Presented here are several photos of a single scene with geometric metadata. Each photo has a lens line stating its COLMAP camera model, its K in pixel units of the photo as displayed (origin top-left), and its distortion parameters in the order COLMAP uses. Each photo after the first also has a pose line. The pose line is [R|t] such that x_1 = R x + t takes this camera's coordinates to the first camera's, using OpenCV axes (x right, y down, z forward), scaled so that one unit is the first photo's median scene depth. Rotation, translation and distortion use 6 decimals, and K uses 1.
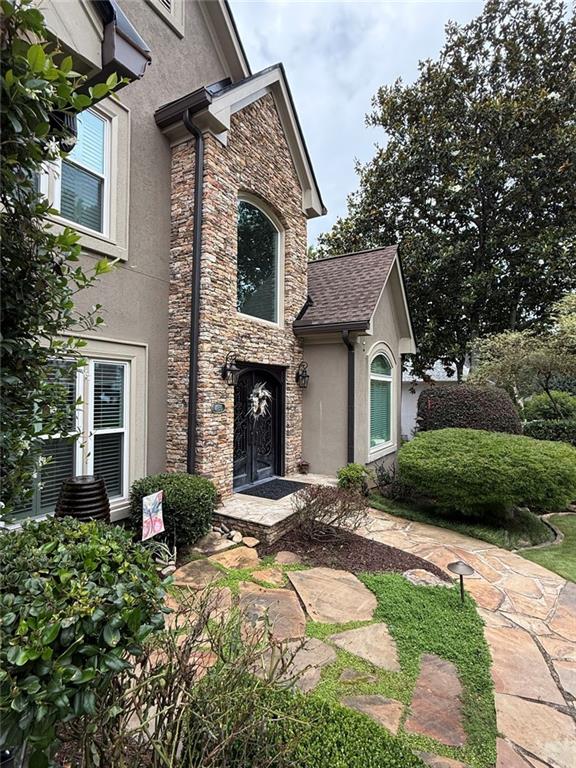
lens RADIAL K [[391.0, 0, 288.0], [0, 391.0, 384.0], [0, 0, 1]] dist [0.013860, -0.000055]
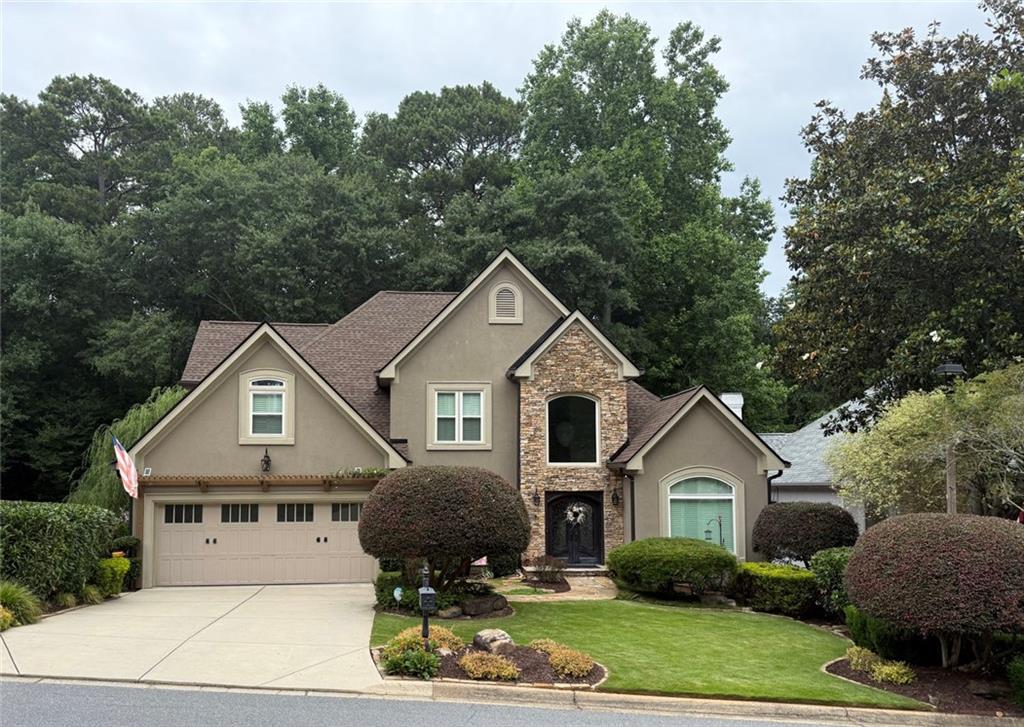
lens RADIAL K [[799.8, 0, 442.3], [0, 799.8, 437.7], [0, 0, 1]] dist [0.090706, 0.000369]
pose [[0.537418, -0.059892, -0.841187, 2.713178], [0.025278, 0.998171, -0.054920, -0.114264], [0.842937, 0.008252, 0.537949, -1.399190]]
